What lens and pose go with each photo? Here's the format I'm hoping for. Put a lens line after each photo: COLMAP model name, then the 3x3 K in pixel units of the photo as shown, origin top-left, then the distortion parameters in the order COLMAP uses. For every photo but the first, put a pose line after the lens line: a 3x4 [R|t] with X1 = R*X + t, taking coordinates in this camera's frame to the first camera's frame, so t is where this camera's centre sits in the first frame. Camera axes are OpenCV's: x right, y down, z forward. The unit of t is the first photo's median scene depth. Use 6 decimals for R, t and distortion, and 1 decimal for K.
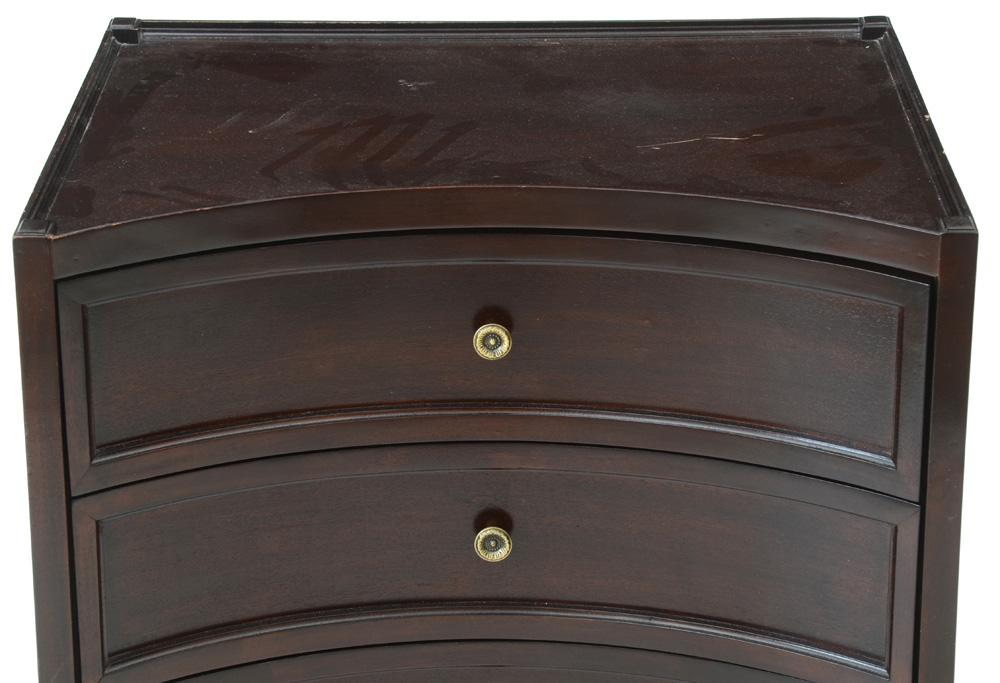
lens RADIAL K [[2991.8, 0, 490.9], [0, 2991.8, 341.4], [0, 0, 1]] dist [0.693500, 0.000000]
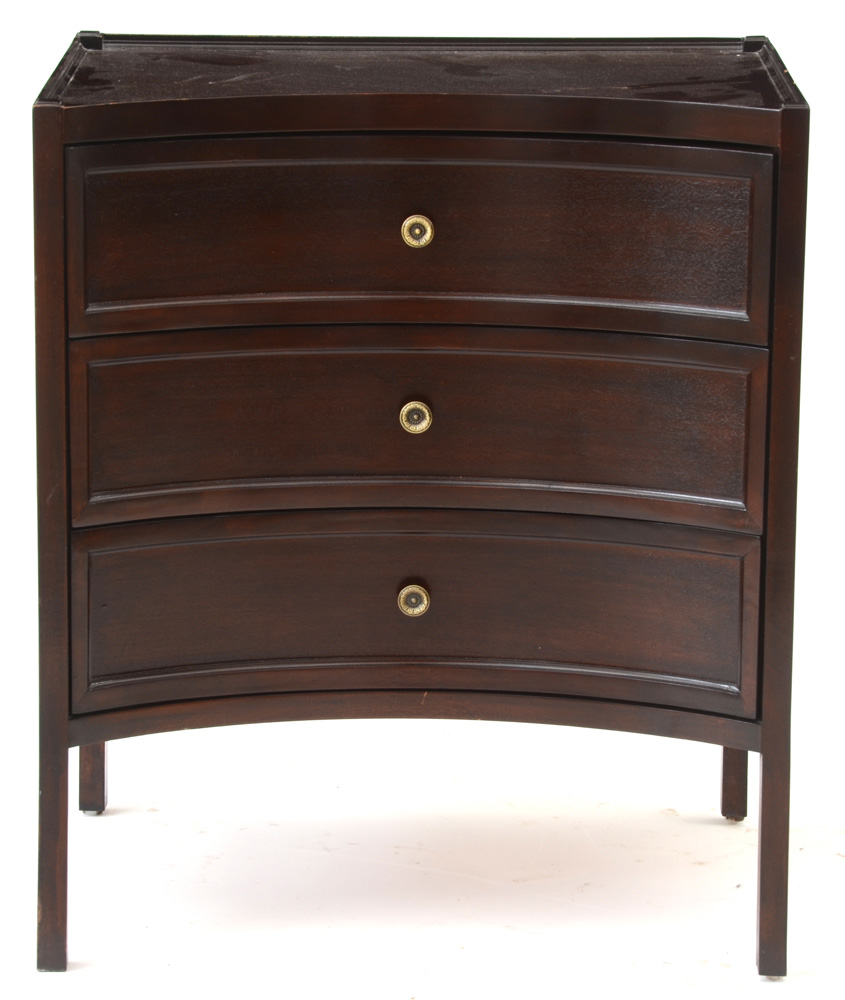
lens RADIAL K [[4868.2, 0, 424.9], [0, 4868.2, 494.1], [0, 0, 1]] dist [0.886676, 0.000000]
pose [[0.999894, 0.011060, 0.009447, -0.013355], [-0.009273, 0.985086, -0.171815, 0.423267], [-0.011207, 0.171710, 0.985084, -0.864797]]
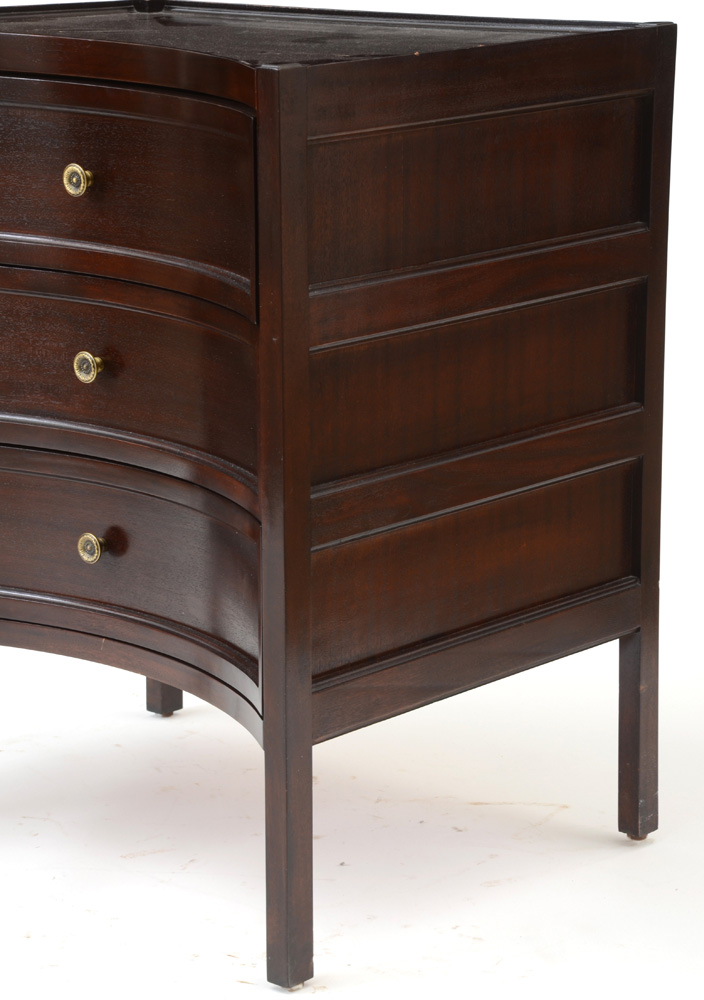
lens RADIAL K [[3231.3, 0, 356.5], [0, 3231.3, 507.7], [0, 0, 1]] dist [0.670511, 0.000000]
pose [[0.770422, 0.144161, -0.621022, 0.887866], [-0.236026, 0.969380, -0.067779, 0.183011], [0.592235, 0.198796, 0.780857, 0.073365]]
